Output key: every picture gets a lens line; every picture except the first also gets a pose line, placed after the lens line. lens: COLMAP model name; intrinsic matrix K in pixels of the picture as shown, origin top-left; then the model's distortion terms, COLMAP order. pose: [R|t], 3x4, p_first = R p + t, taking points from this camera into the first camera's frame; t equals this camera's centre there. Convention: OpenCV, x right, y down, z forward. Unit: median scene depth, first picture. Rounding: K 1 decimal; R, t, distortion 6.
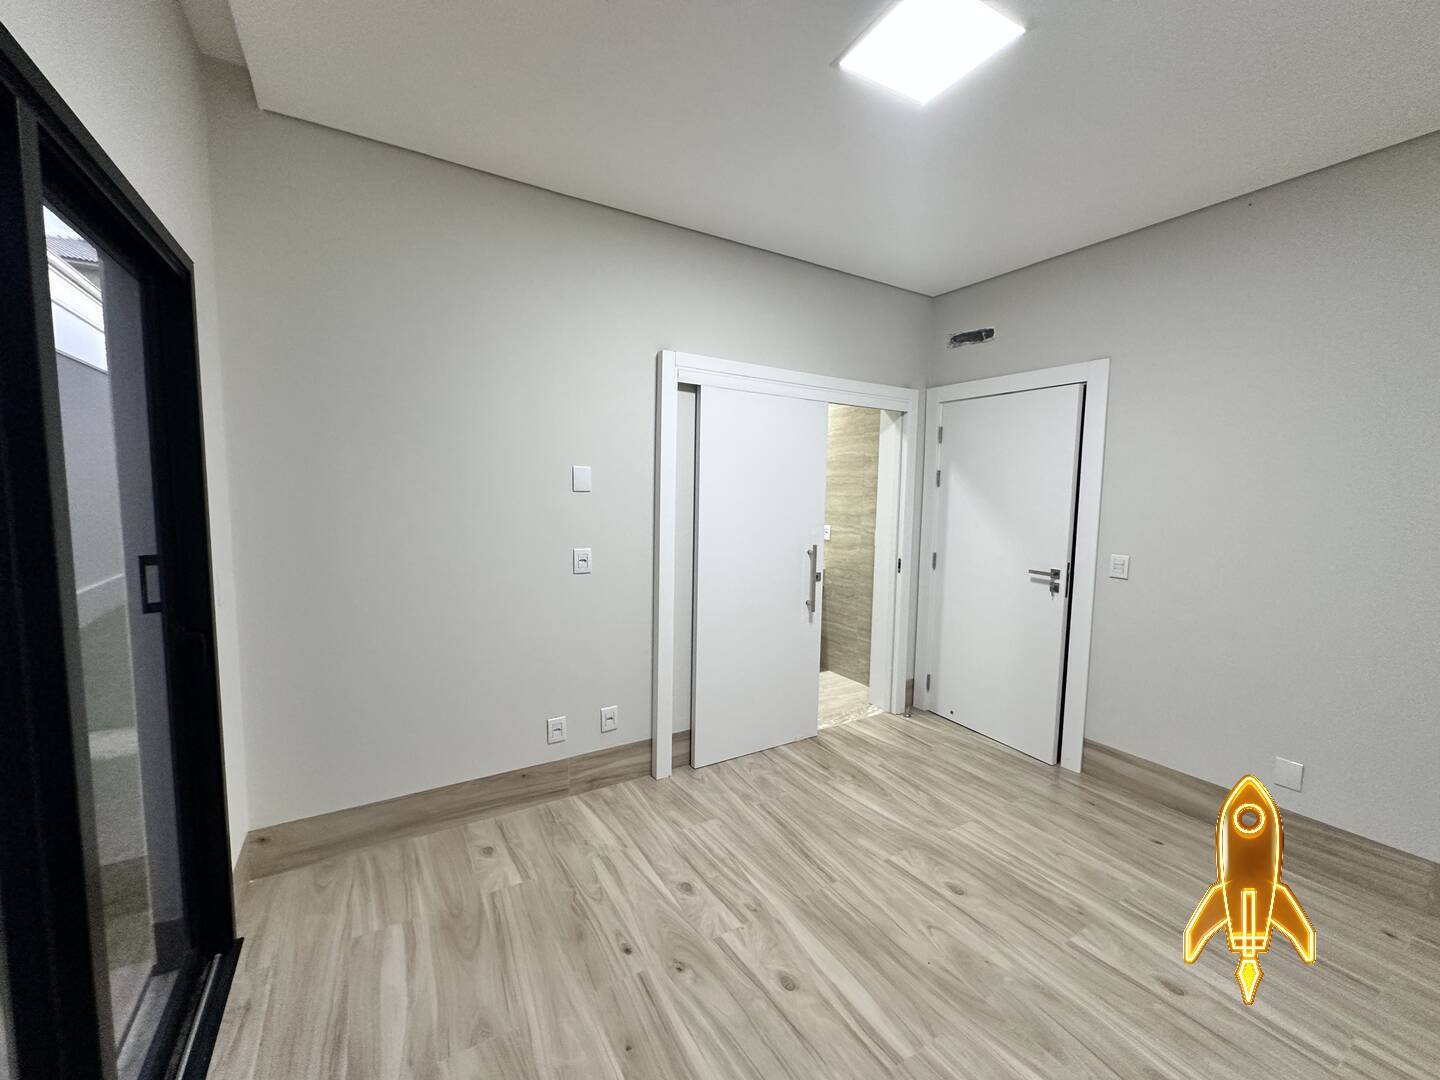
lens RADIAL K [[576.4, 0, 721.5], [0, 576.4, 540.9], [0, 0, 1]] dist [-0.000218, 0.000313]
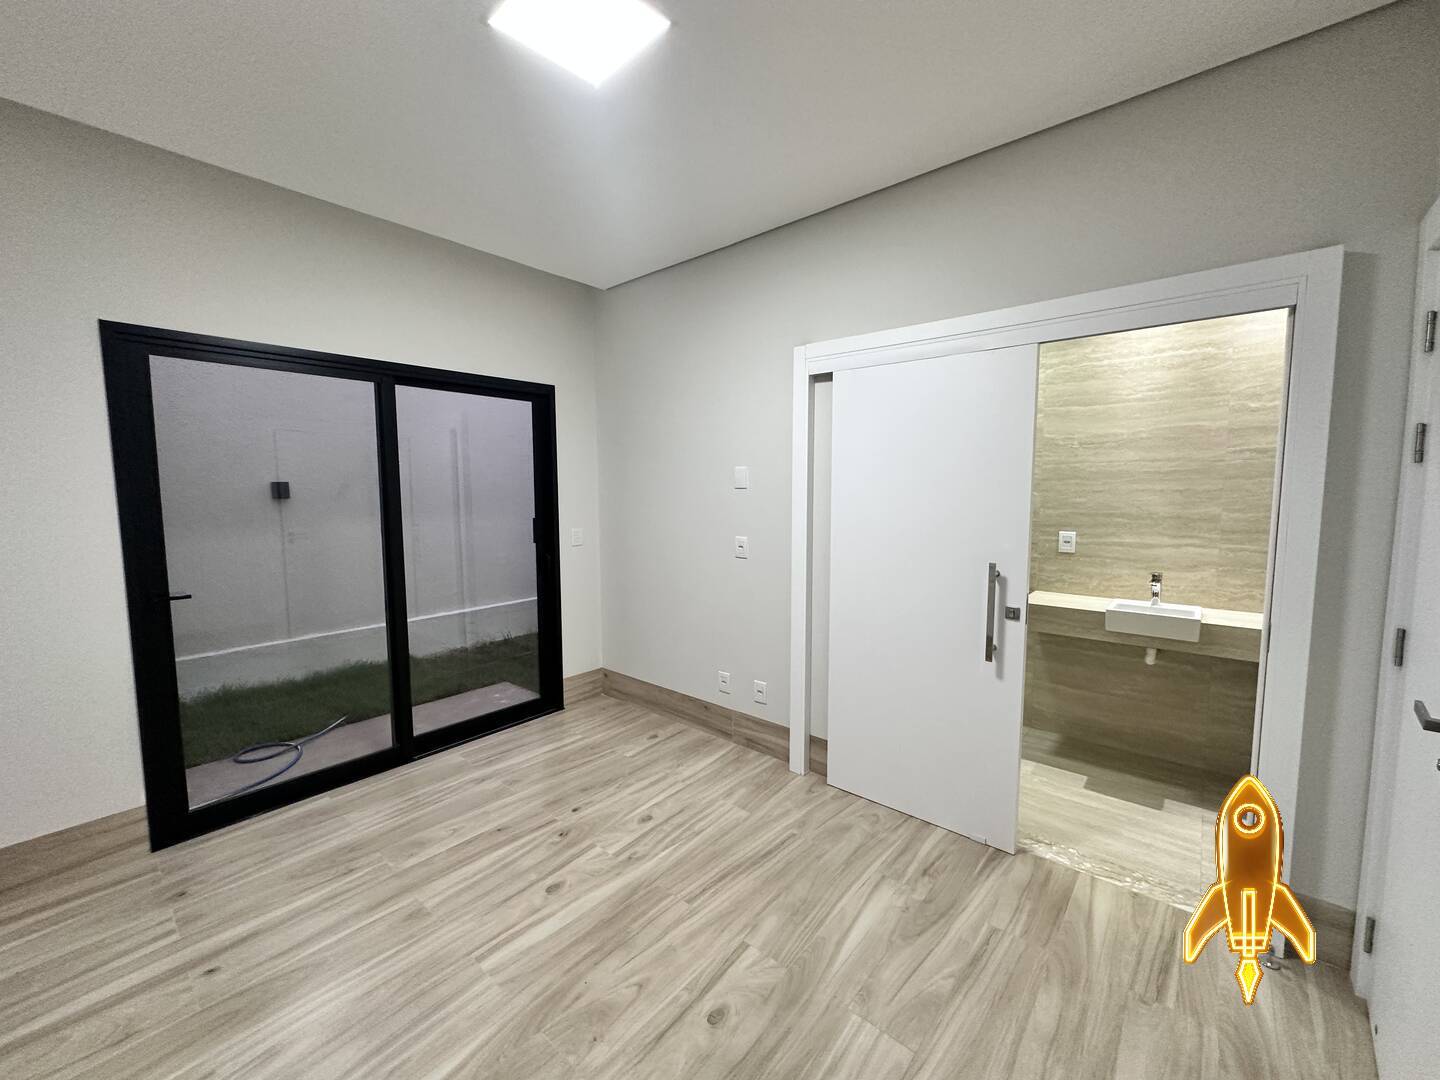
lens RADIAL K [[576.4, 0, 716.7], [0, 576.4, 538.1], [0, 0, 1]] dist [-0.000218, 0.000313]
pose [[0.297439, 0.066710, -0.952407, 0.963088], [-0.073168, 0.996215, 0.046928, -0.039698], [0.951933, 0.055728, 0.301194, 0.665424]]
